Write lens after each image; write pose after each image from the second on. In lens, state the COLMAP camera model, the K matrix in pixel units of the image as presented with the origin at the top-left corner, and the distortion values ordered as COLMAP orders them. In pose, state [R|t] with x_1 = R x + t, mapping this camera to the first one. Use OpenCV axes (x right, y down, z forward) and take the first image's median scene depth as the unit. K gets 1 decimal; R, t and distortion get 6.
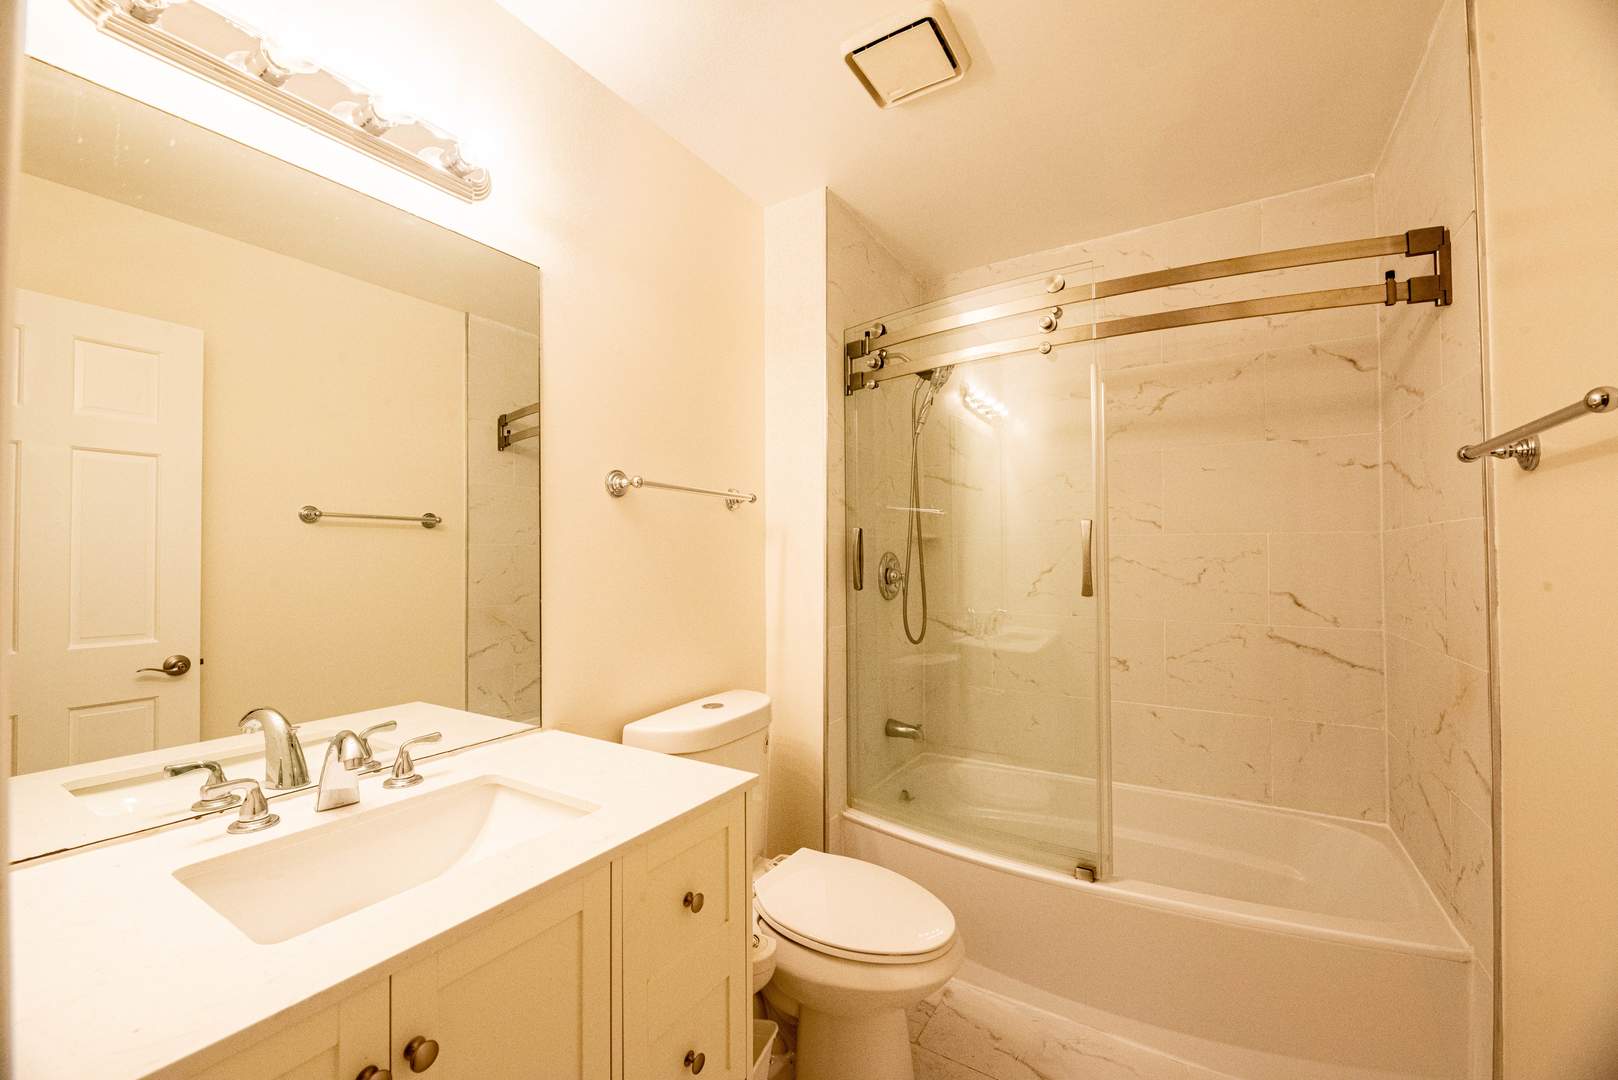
lens RADIAL K [[656.3, 0, 807.0], [0, 656.3, 539.5], [0, 0, 1]] dist [-0.000075, -0.000029]
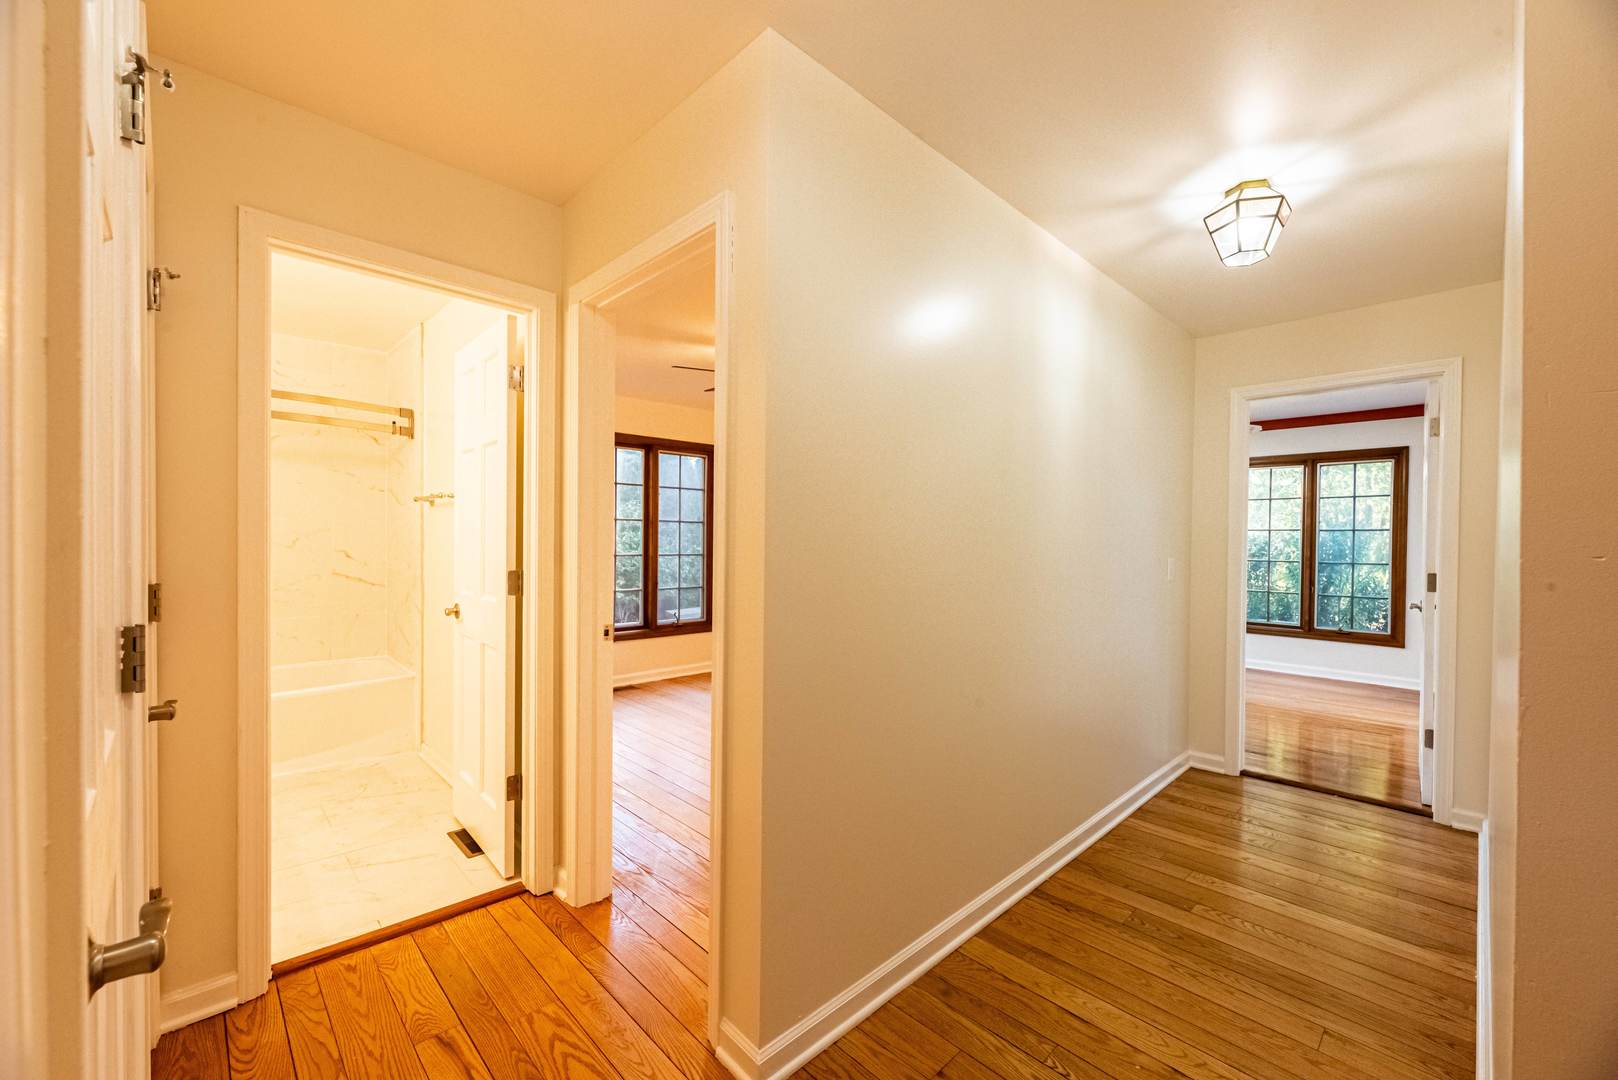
lens RADIAL K [[656.3, 0, 815.3], [0, 656.3, 537.7], [0, 0, 1]] dist [-0.000075, -0.000029]
pose [[0.246044, -0.007814, 0.969227, -1.206773], [-0.026737, 0.999532, 0.014845, -0.037635], [-0.968890, -0.029567, 0.245720, -1.249747]]
